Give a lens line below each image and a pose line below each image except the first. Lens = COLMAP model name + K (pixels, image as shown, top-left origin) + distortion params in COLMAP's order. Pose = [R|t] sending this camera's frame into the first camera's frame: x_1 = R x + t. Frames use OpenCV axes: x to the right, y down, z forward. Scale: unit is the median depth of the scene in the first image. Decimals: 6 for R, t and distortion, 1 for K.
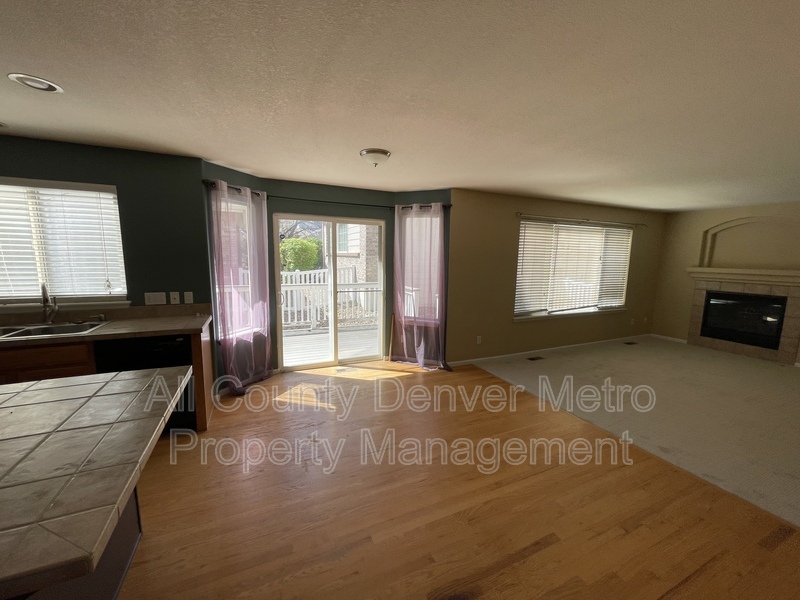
lens RADIAL K [[324.2, 0, 400.0], [0, 324.2, 300.0], [0, 0, 1]] dist [-0.001107, 0.000461]
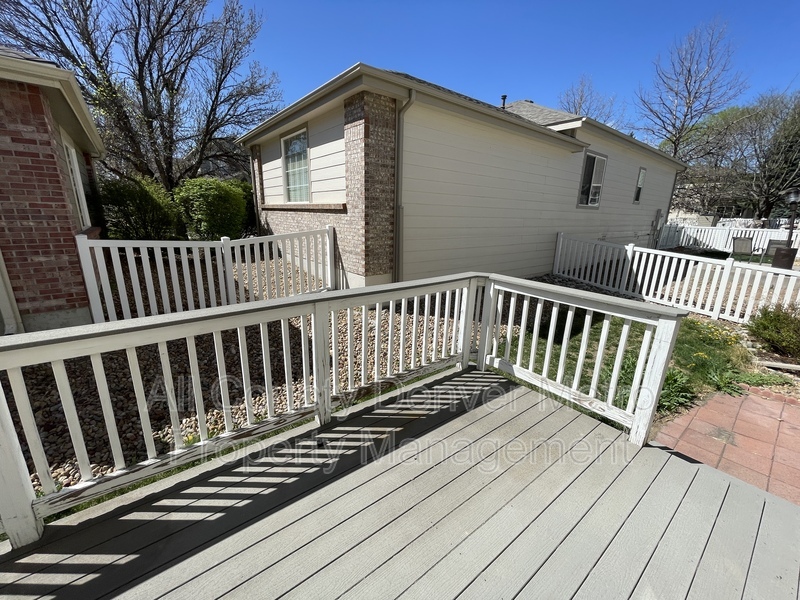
lens RADIAL K [[324.2, 0, 400.0], [0, 324.2, 300.0], [0, 0, 1]] dist [-0.001107, 0.000461]
pose [[0.971699, -0.050122, 0.230844, -0.371814], [0.020278, 0.991322, 0.129883, -0.118476], [-0.235351, -0.121526, 0.964283, 0.954072]]
